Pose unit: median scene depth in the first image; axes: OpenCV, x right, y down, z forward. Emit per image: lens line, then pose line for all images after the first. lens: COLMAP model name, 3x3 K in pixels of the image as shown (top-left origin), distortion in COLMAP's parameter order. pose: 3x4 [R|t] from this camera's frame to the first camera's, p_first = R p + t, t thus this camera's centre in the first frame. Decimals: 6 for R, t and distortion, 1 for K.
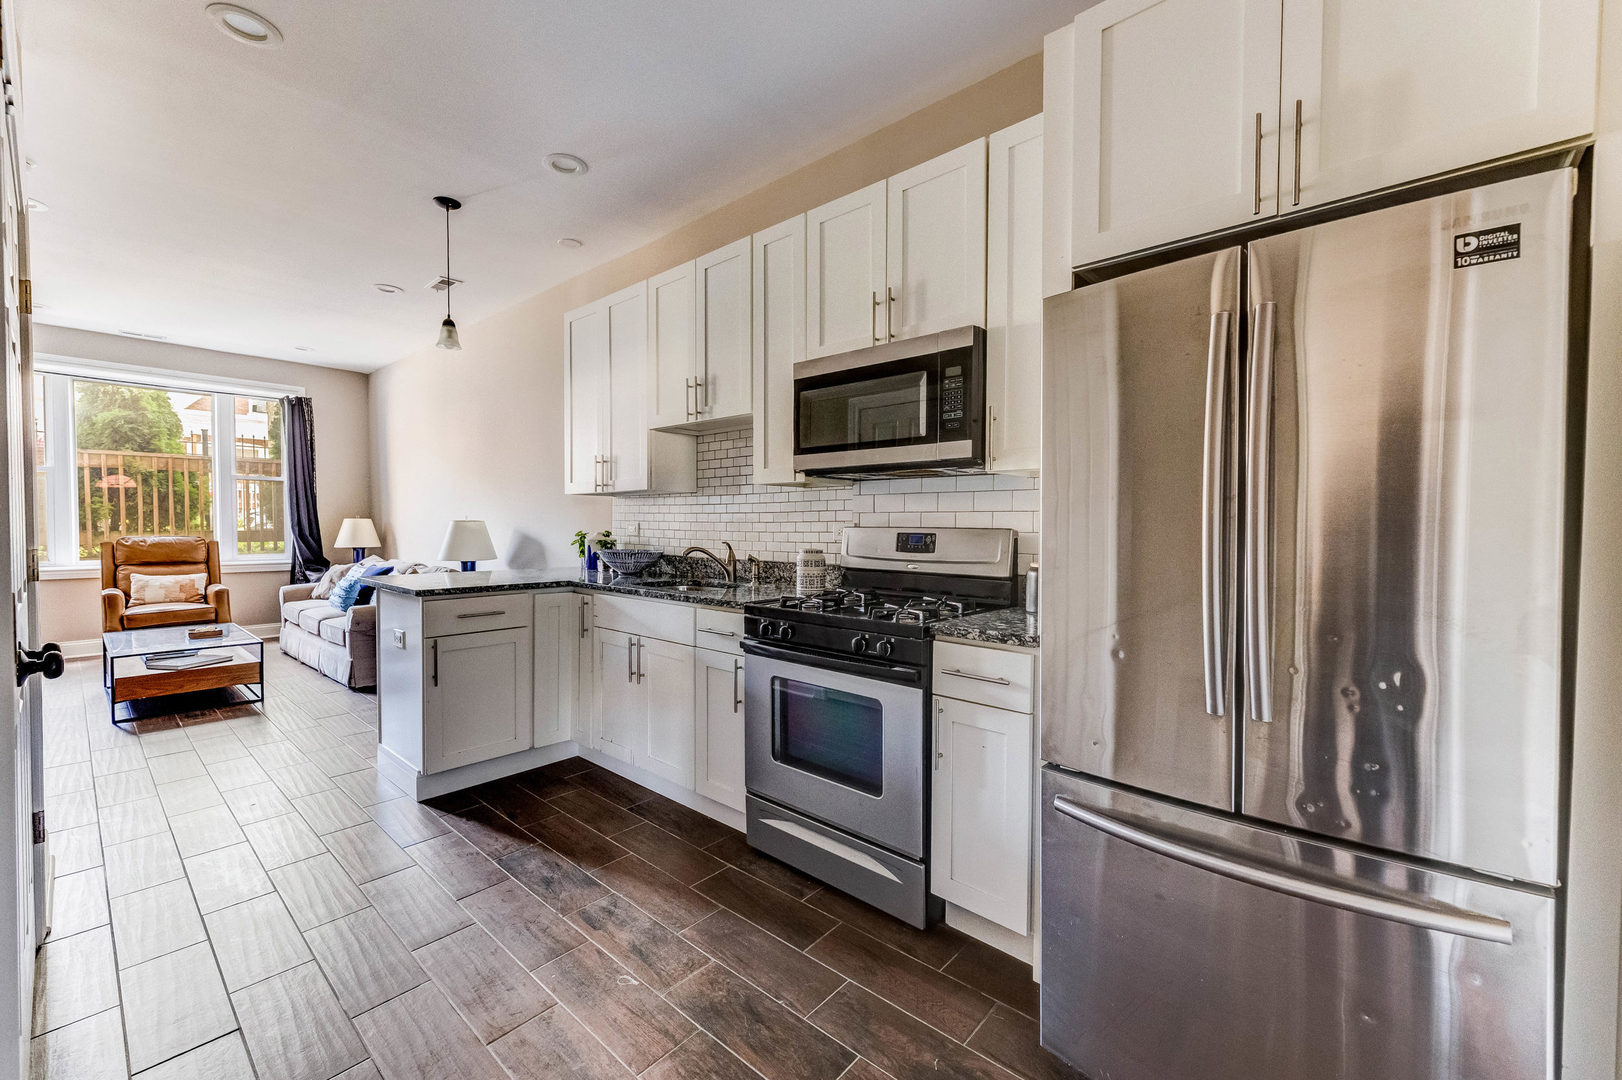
lens RADIAL K [[654.0, 0, 807.0], [0, 654.0, 539.3], [0, 0, 1]] dist [0.001706, 0.000783]
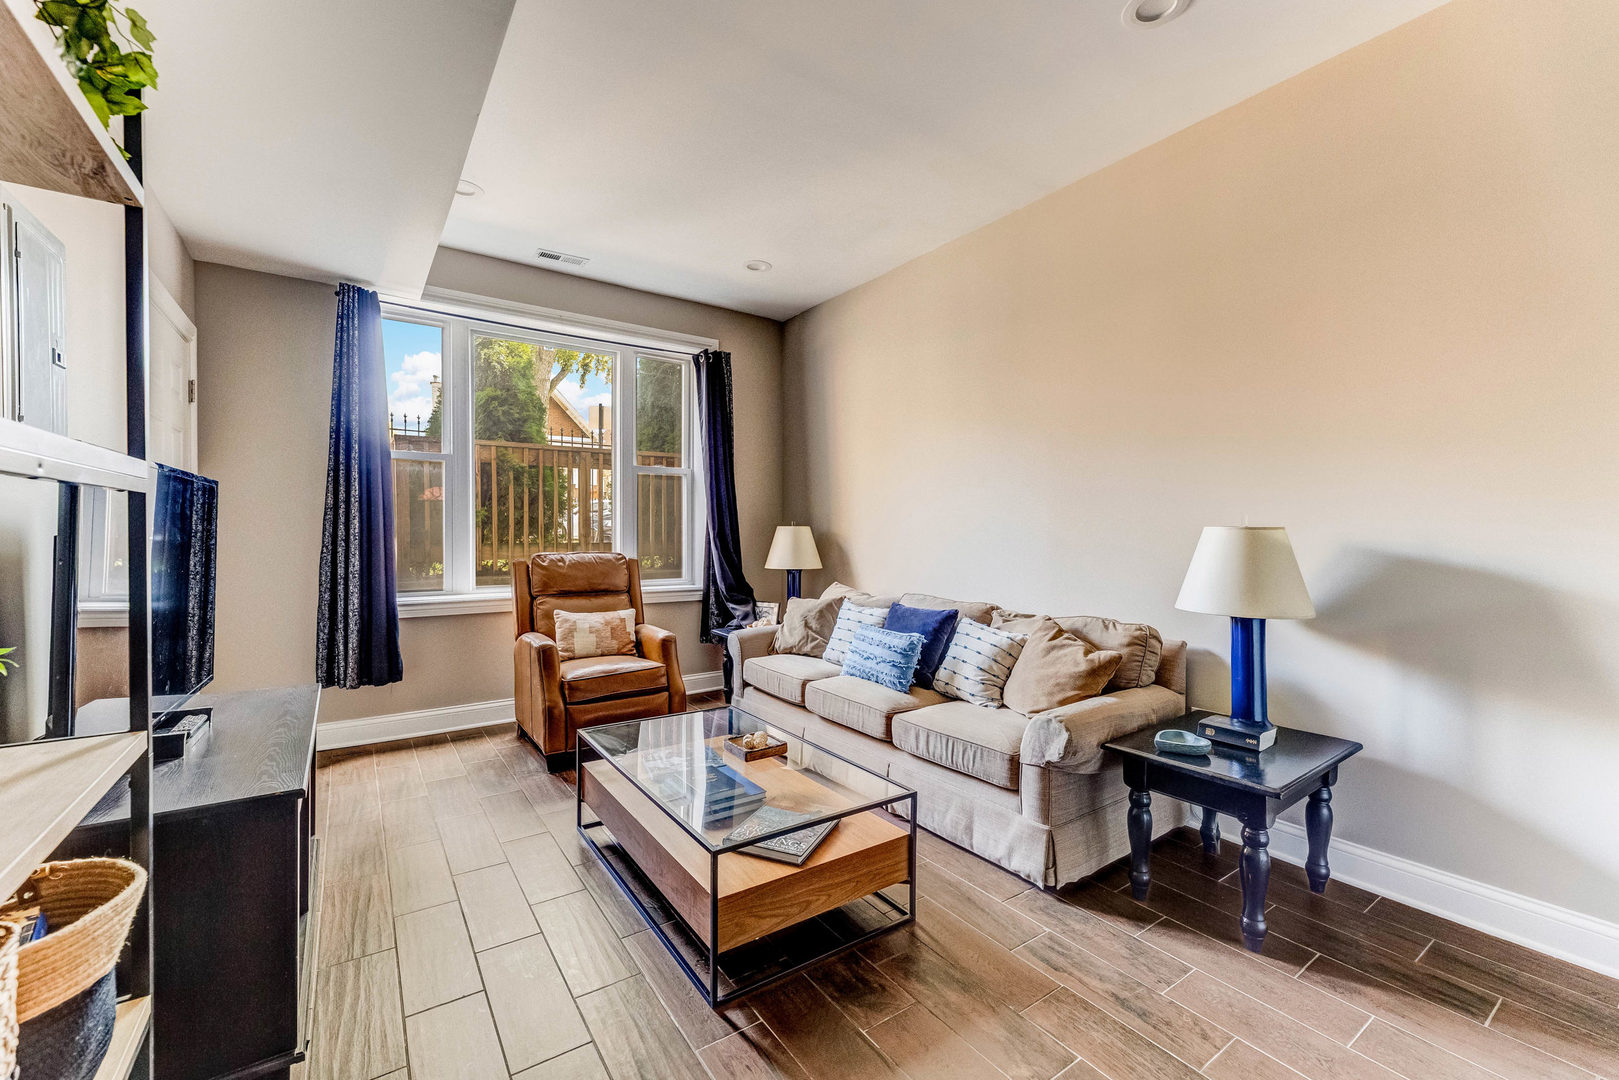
lens RADIAL K [[652.8, 0, 785.9], [0, 652.8, 545.7], [0, 0, 1]] dist [0.001706, 0.000783]
pose [[0.966131, 0.004502, -0.258011, -0.585719], [-0.005273, 0.999983, -0.002296, -0.011213], [0.257997, 0.003579, 0.966139, 0.390415]]
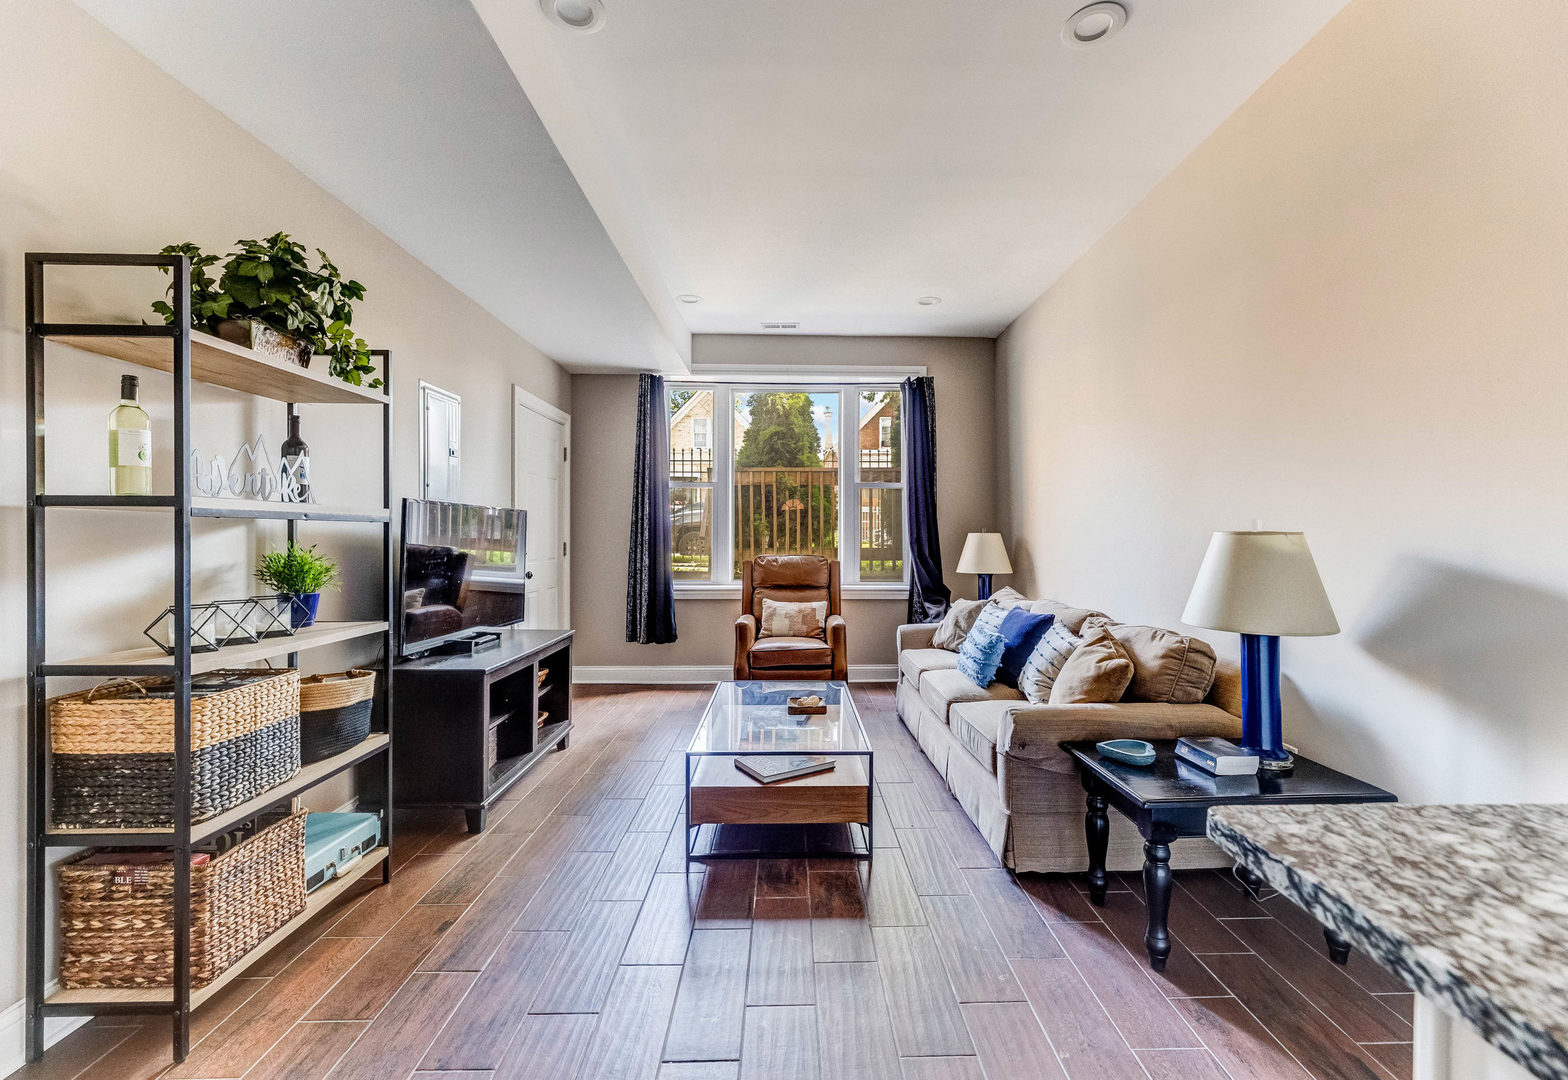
lens RADIAL K [[646.2, 0, 806.2], [0, 646.2, 543.9], [0, 0, 1]] dist [0.010252, -0.000259]
pose [[0.683447, 0.003679, -0.729991, -0.341414], [-0.015975, 0.999823, -0.009918, -0.011138], [0.729825, 0.018441, 0.683385, 0.422326]]
